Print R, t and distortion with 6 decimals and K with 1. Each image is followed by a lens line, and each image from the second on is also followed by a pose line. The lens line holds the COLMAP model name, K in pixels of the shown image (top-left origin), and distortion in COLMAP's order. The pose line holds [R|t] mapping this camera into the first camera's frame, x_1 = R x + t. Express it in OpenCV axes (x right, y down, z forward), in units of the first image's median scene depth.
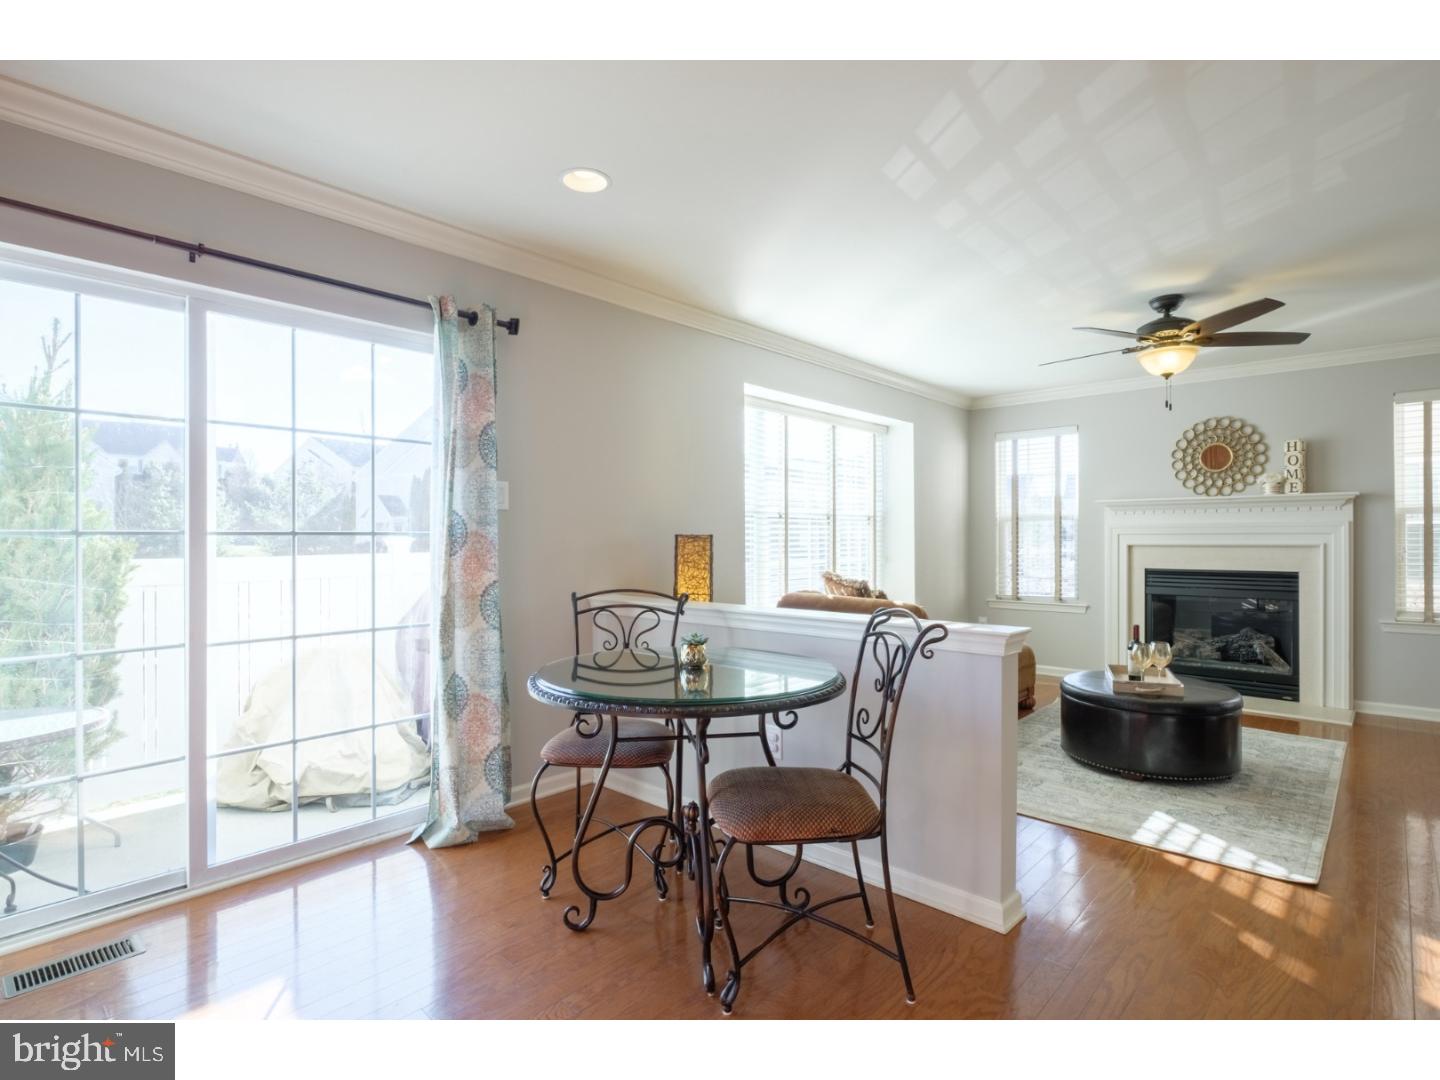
lens RADIAL K [[726.9, 0, 720.9], [0, 726.9, 540.5], [0, 0, 1]] dist [-0.005228, -0.000462]
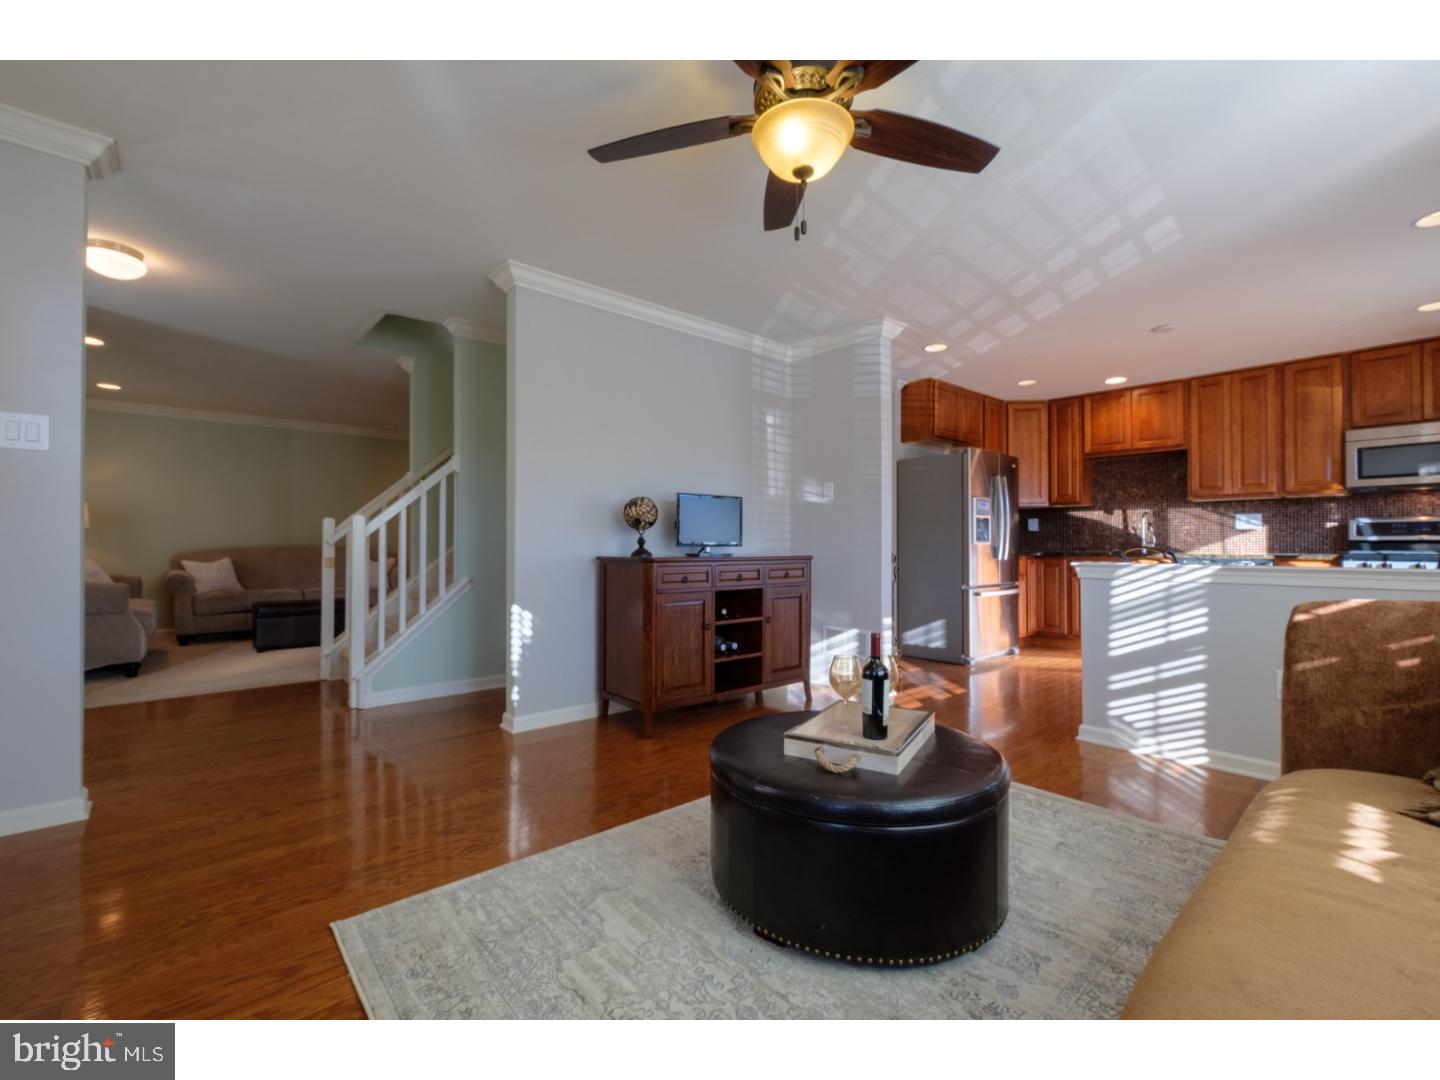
lens RADIAL K [[628.5, 0, 716.5], [0, 628.5, 537.7], [0, 0, 1]] dist [-0.004855, -0.002603]
pose [[-0.994471, 0.001340, 0.105006, 0.463624], [0.000186, 0.999939, -0.011000, 0.034108], [-0.105014, -0.010919, -0.994411, 1.081135]]
